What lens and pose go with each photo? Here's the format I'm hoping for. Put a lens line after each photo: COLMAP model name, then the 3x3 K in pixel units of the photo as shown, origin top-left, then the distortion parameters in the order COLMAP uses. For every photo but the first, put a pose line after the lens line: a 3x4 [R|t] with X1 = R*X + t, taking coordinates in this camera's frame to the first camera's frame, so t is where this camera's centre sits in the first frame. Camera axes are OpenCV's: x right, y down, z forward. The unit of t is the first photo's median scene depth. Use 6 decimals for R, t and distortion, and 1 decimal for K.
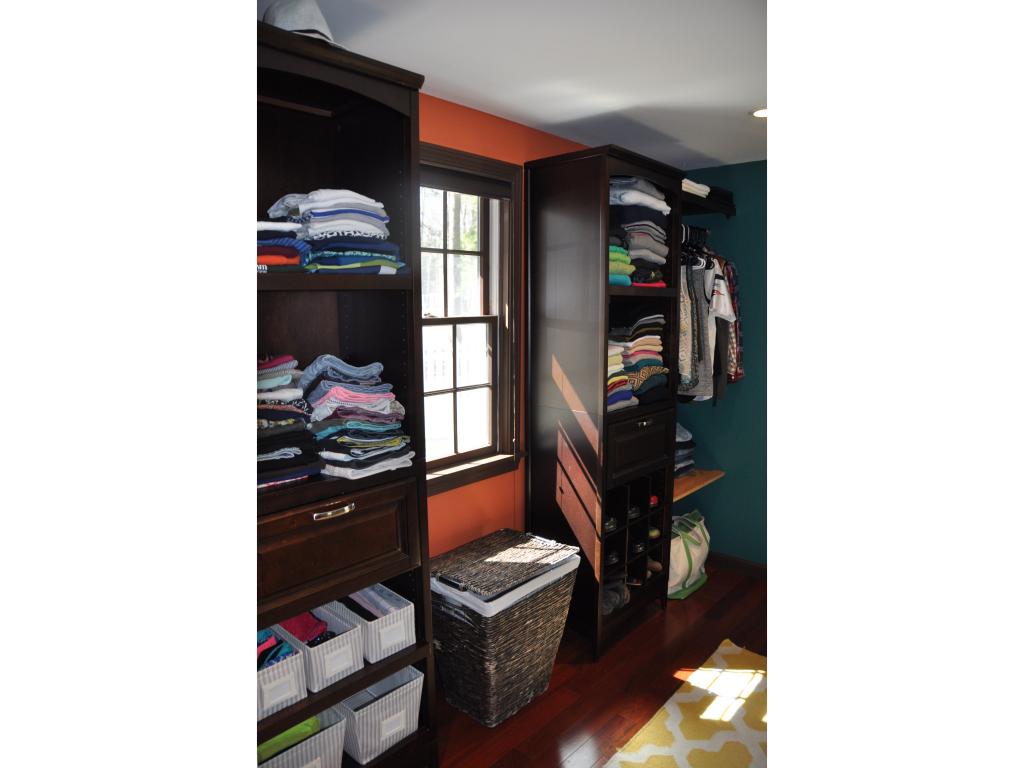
lens RADIAL K [[685.7, 0, 512.0], [0, 685.7, 384.0], [0, 0, 1]] dist [-0.132272, 0.000161]
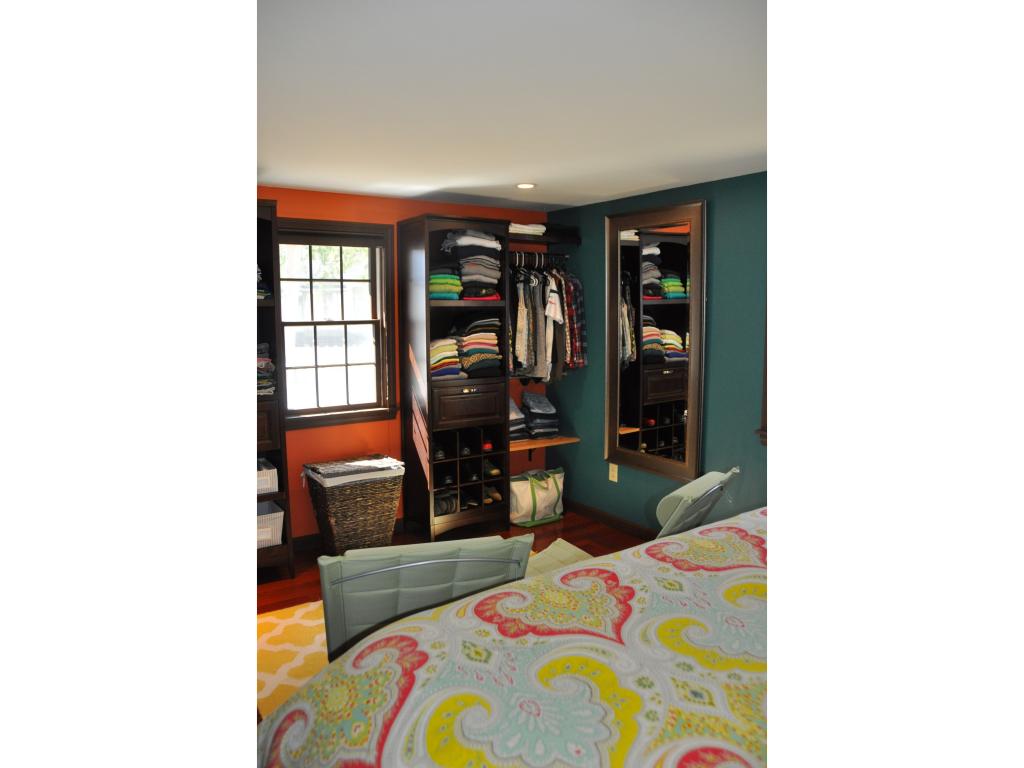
lens RADIAL K [[885.2, 0, 512.0], [0, 885.2, 384.0], [0, 0, 1]] dist [-0.069254, -0.000917]
pose [[0.947627, 0.019992, -0.318752, 0.895137], [-0.031771, 0.998989, -0.031796, 0.101185], [0.317795, 0.040258, 0.947305, -0.811351]]
